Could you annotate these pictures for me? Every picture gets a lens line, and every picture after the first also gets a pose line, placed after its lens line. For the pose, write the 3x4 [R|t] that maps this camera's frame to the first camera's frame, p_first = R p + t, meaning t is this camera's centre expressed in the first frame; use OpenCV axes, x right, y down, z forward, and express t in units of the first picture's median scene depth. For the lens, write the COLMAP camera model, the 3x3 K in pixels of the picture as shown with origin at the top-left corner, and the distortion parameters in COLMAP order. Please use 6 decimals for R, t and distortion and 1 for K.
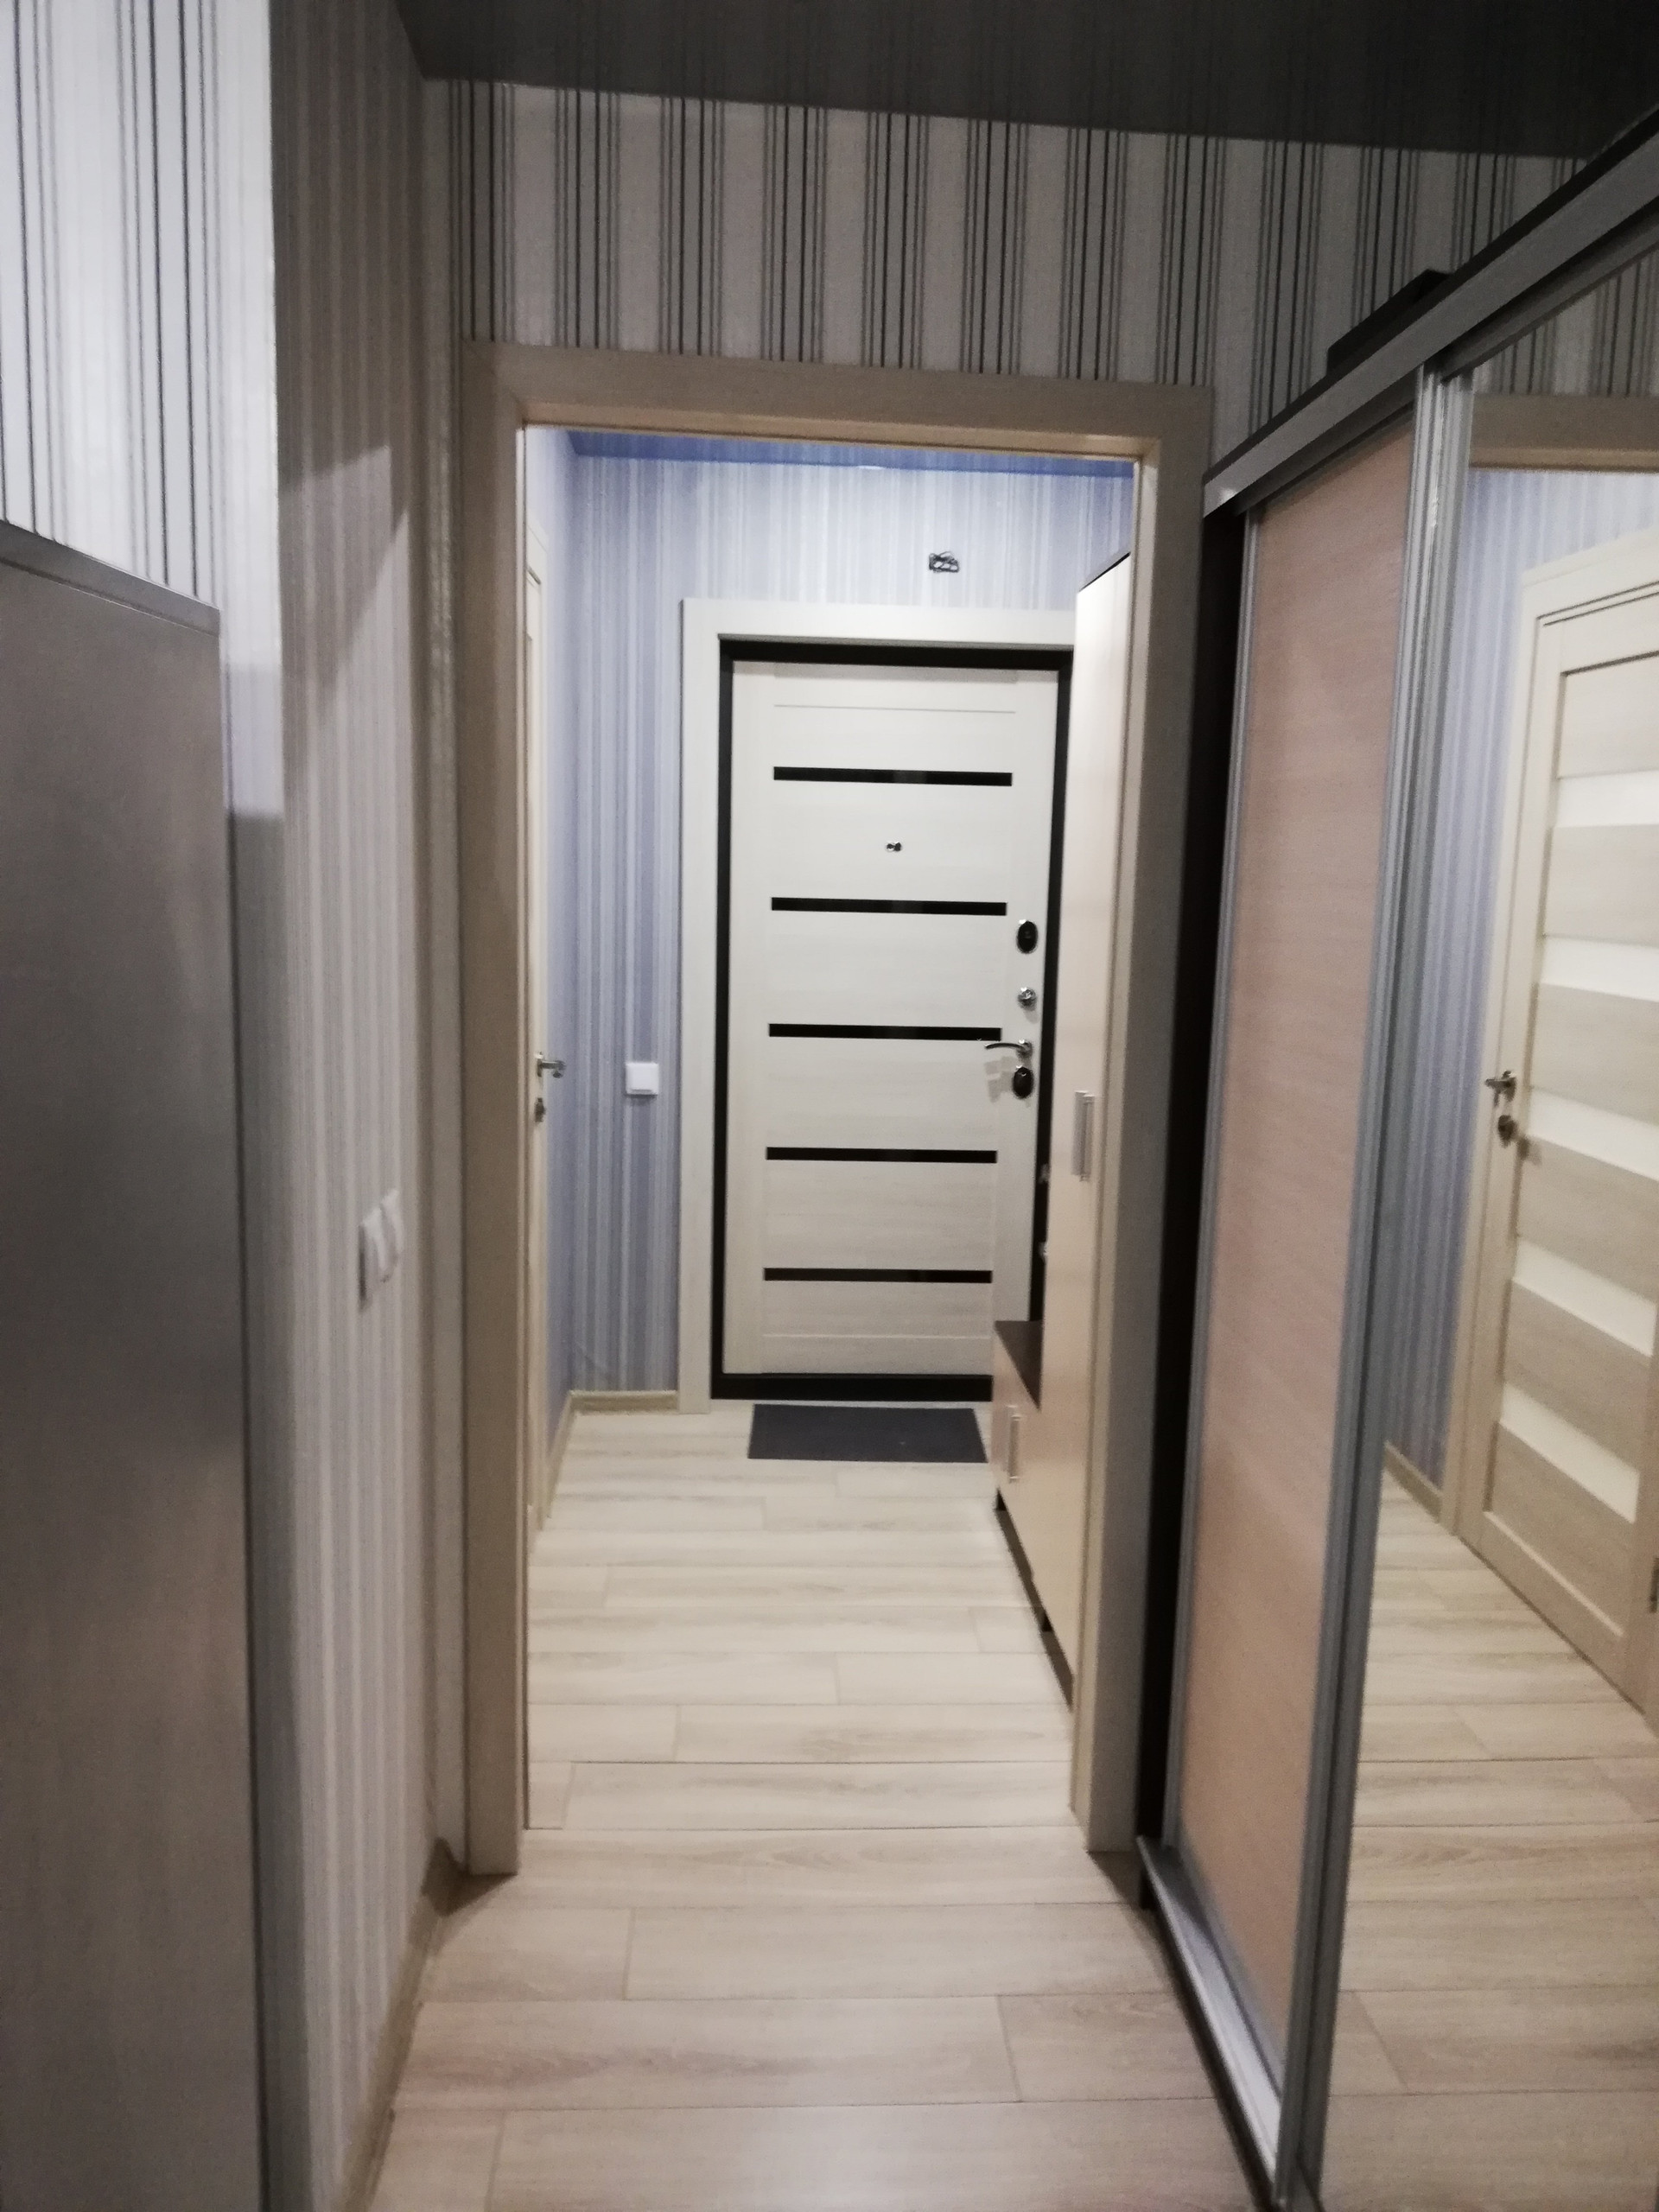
lens RADIAL K [[1692.6, 0, 833.9], [0, 1692.6, 1114.0], [0, 0, 1]] dist [0.082444, -0.112791]
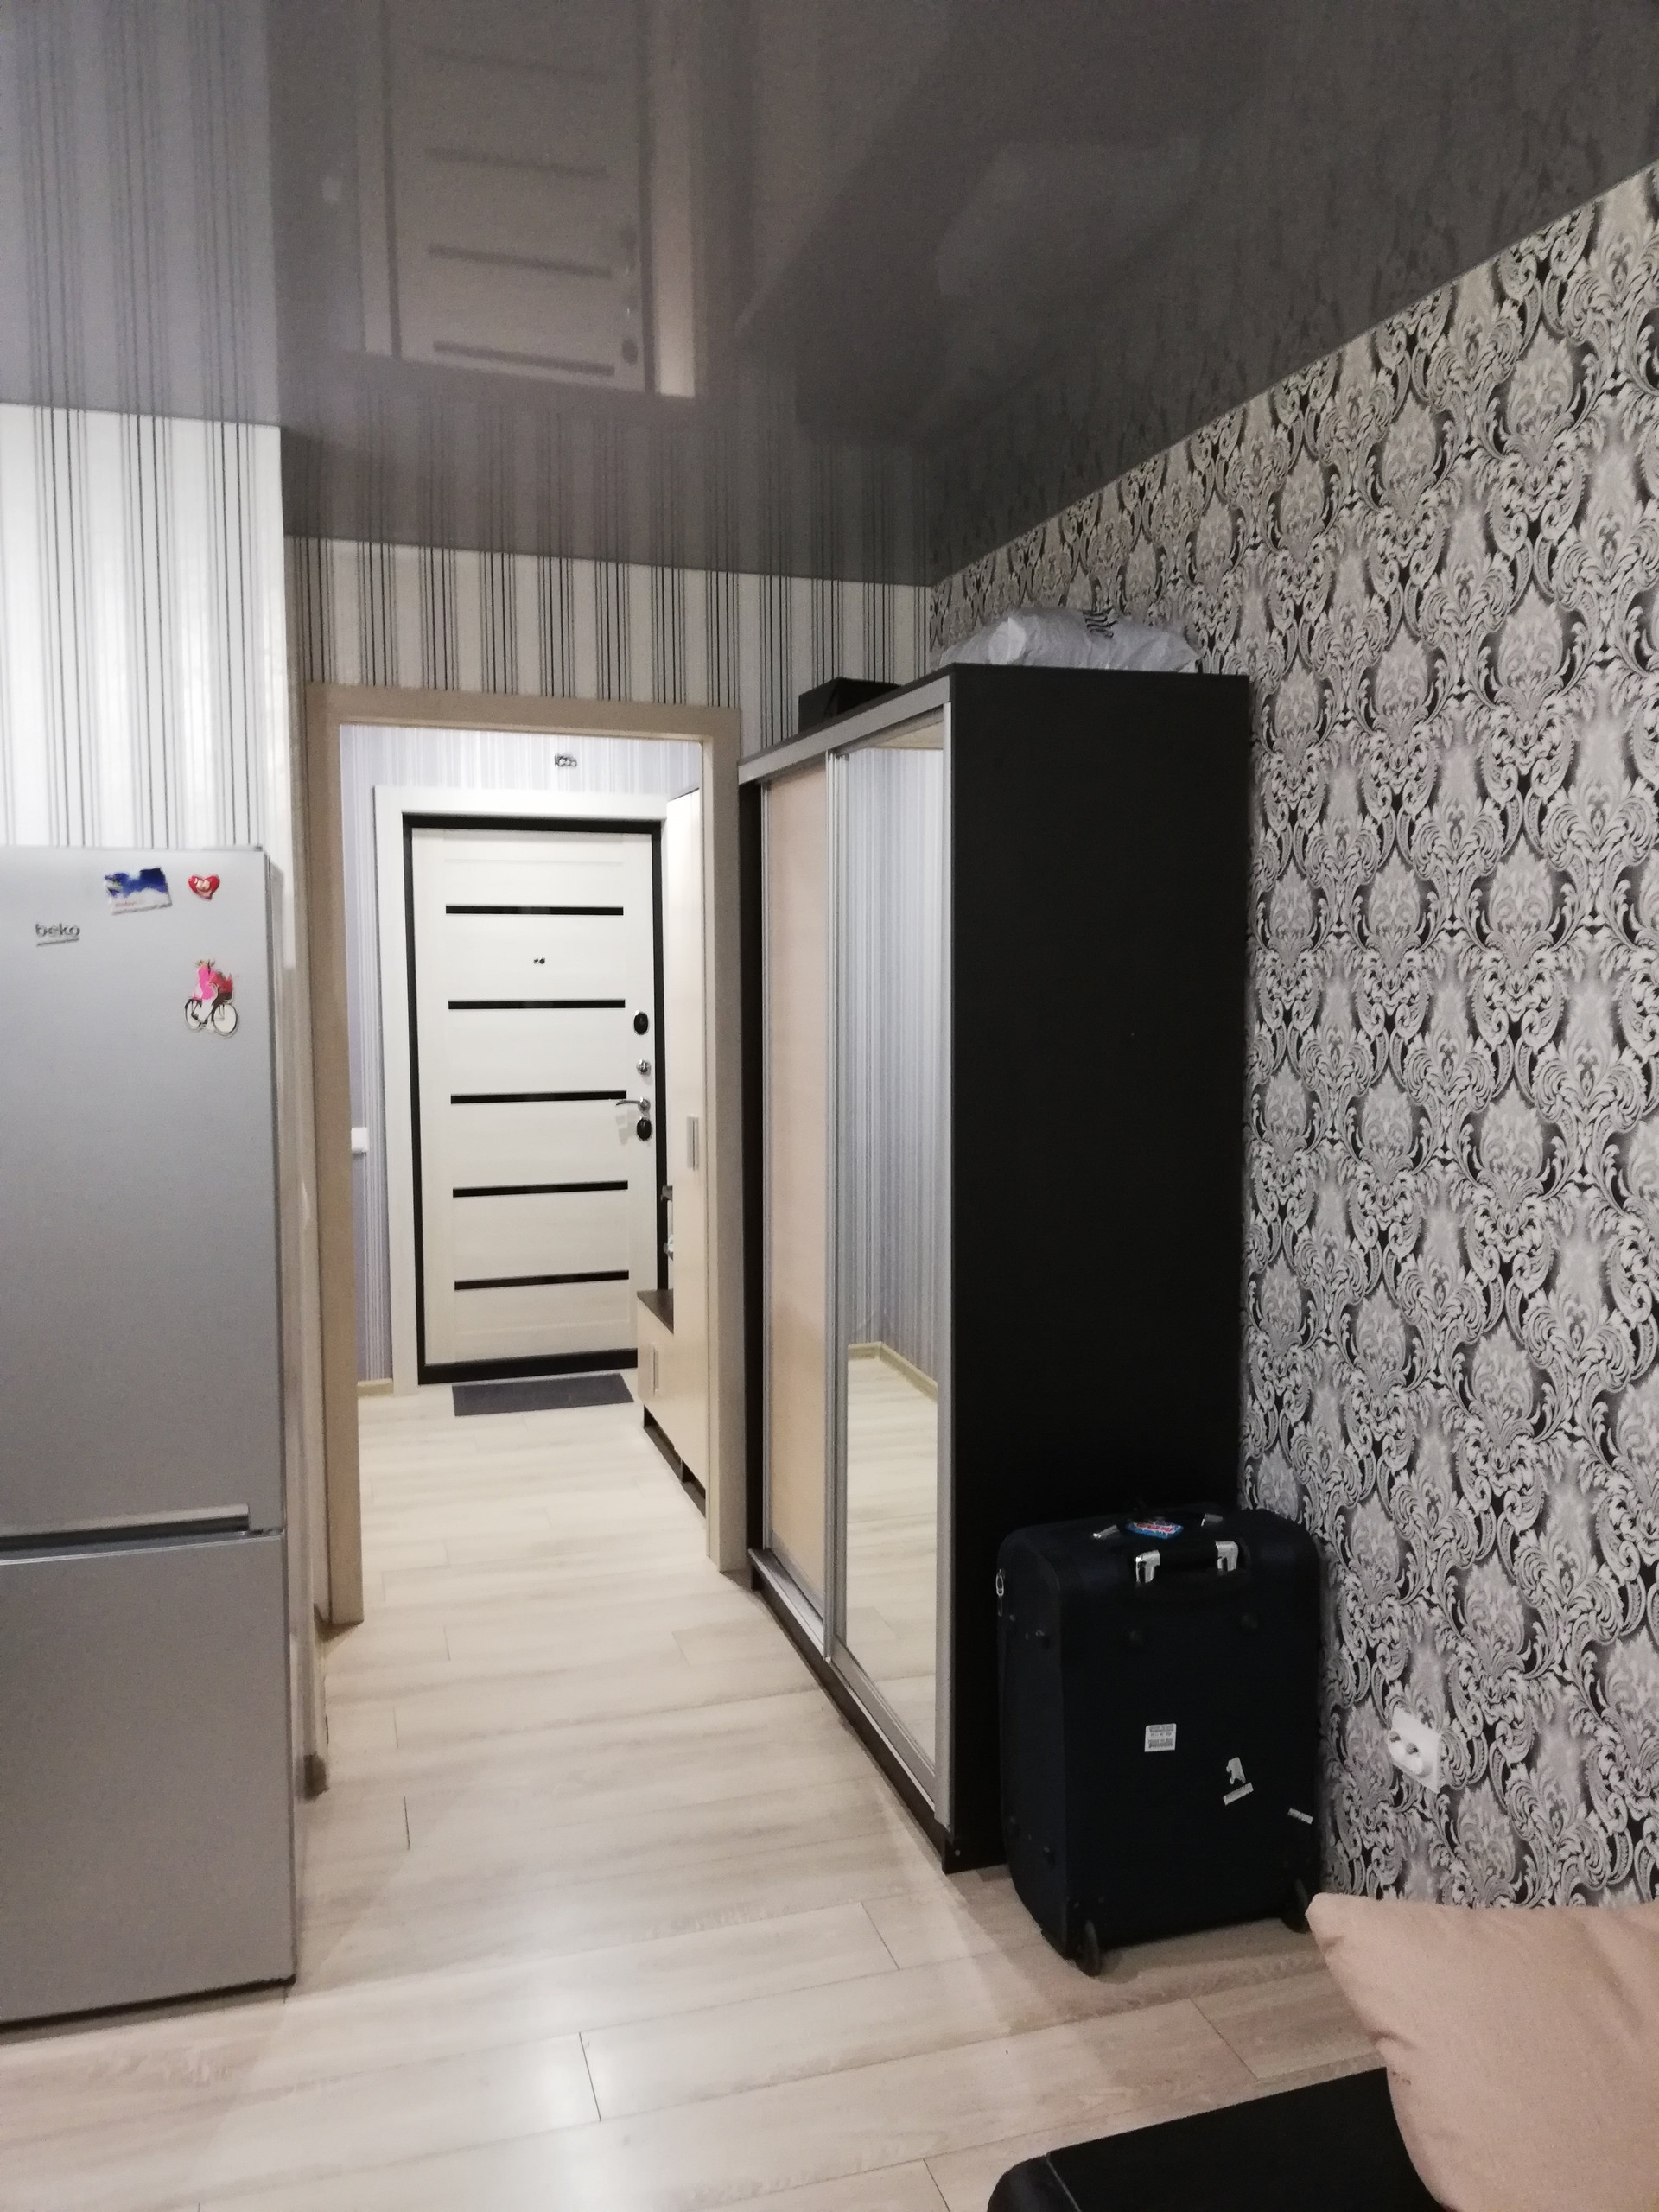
lens RADIAL K [[1692.6, 0, 833.9], [0, 1692.6, 1114.0], [0, 0, 1]] dist [0.082444, -0.112791]
pose [[0.970016, -0.050242, 0.237791, -0.071839], [0.063656, 0.996765, -0.049067, 0.051285], [-0.234557, 0.062733, 0.970076, -0.406088]]
